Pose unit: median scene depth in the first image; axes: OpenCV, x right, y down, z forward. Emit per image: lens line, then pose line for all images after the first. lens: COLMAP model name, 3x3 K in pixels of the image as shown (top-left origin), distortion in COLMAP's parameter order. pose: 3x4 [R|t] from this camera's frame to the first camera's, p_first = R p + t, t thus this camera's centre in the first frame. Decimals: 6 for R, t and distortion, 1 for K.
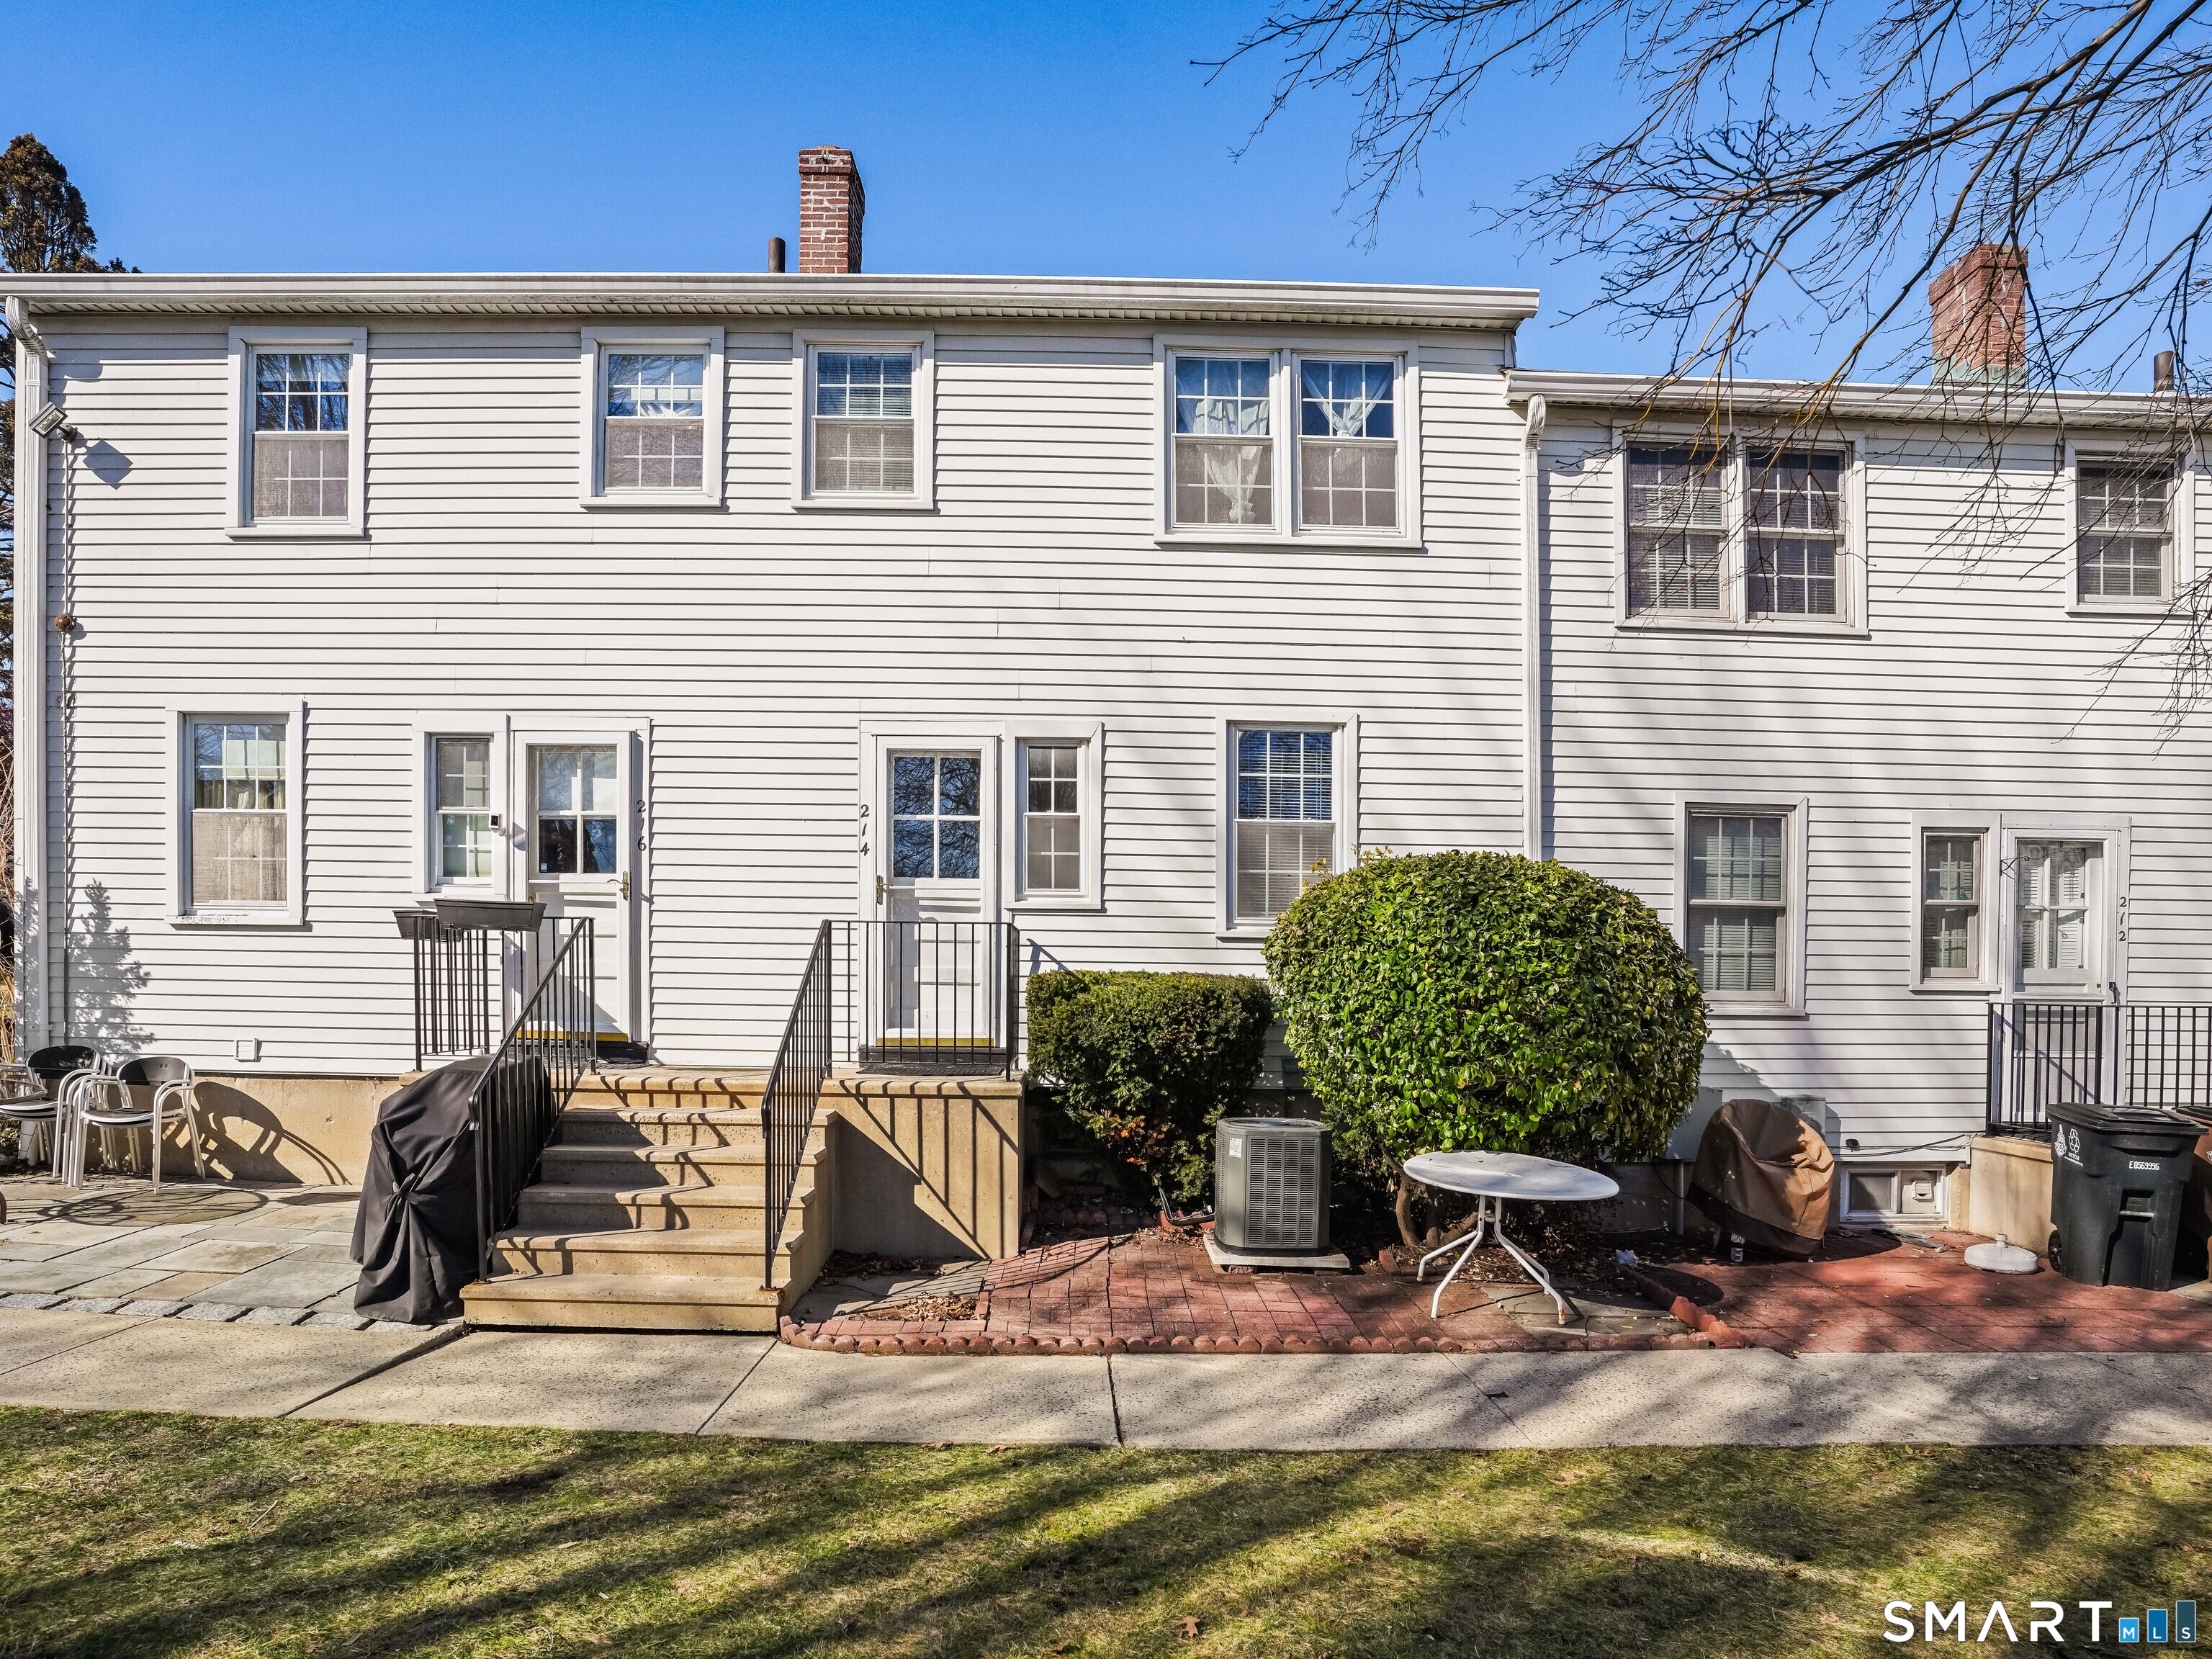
lens RADIAL K [[1183.2, 0, 1096.1], [0, 1183.2, 834.3], [0, 0, 1]] dist [-0.001038, 0.008158]
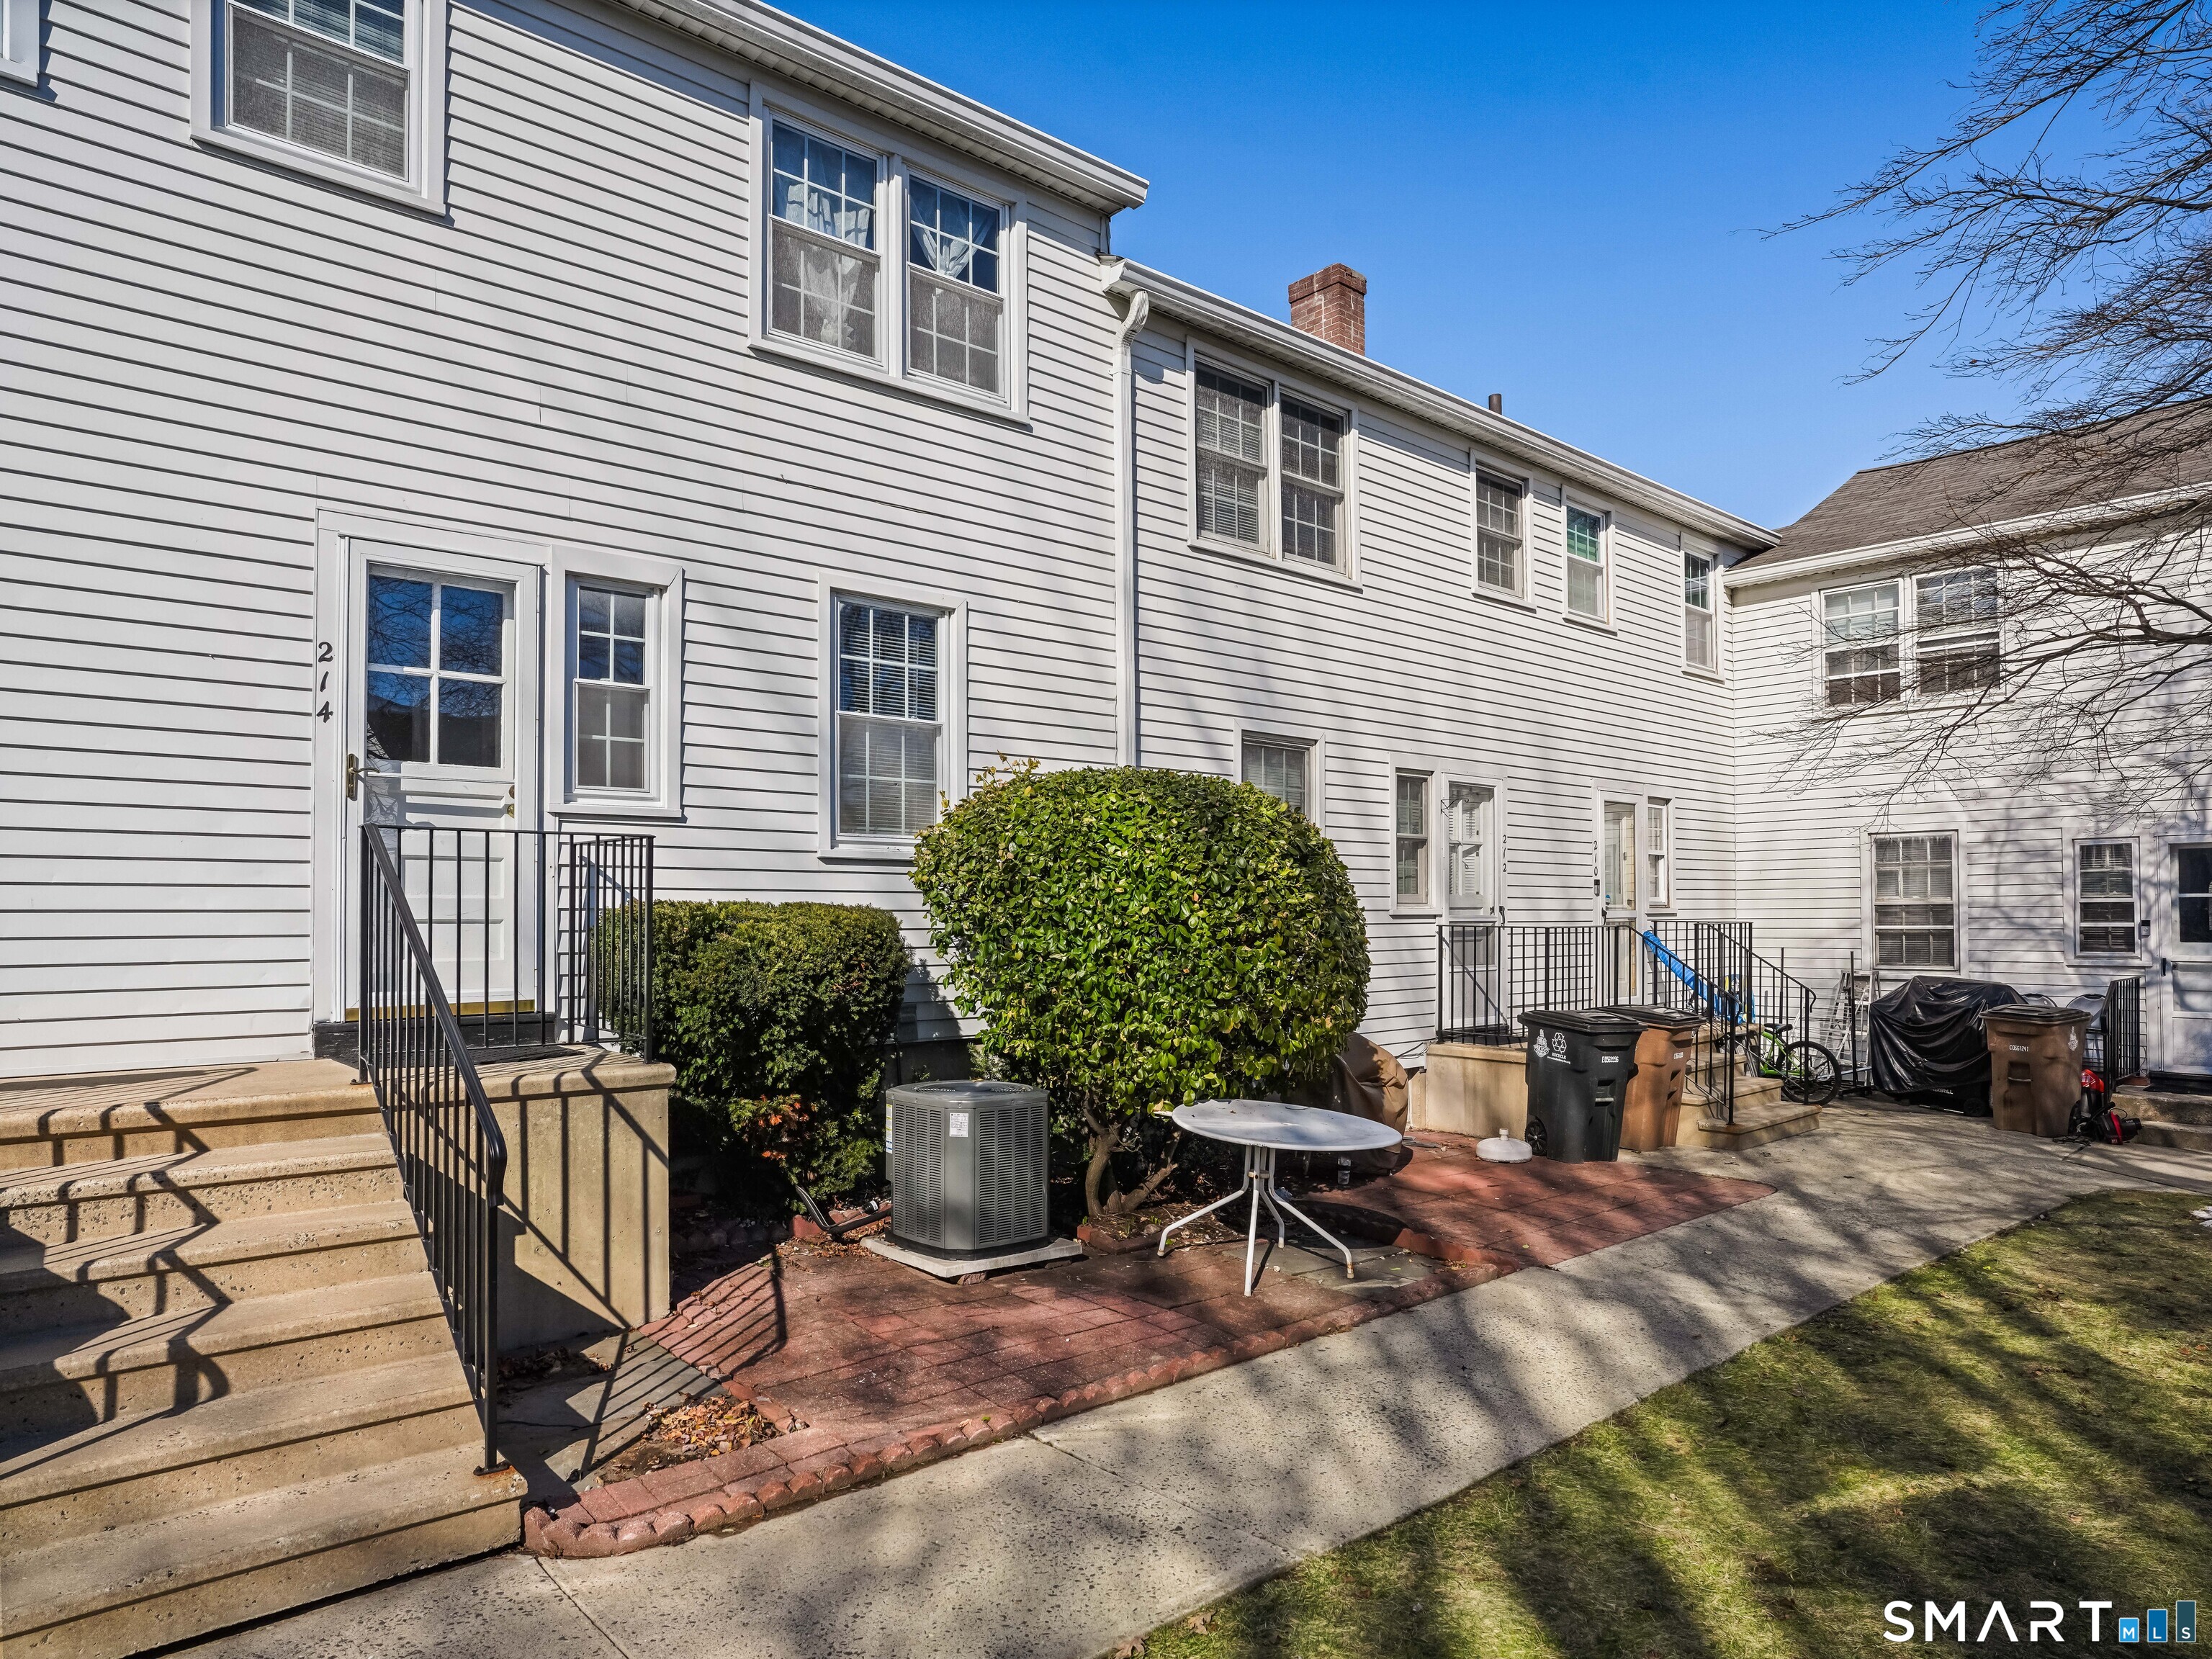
lens RADIAL K [[1297.1, 0, 1107.1], [0, 1297.1, 728.5], [0, 0, 1]] dist [-0.007226, 0.048147]
pose [[0.810084, 0.072295, 0.581840, -0.251293], [-0.067684, 0.997265, -0.029677, 0.013324], [-0.582394, -0.015341, 0.812762, 0.179132]]
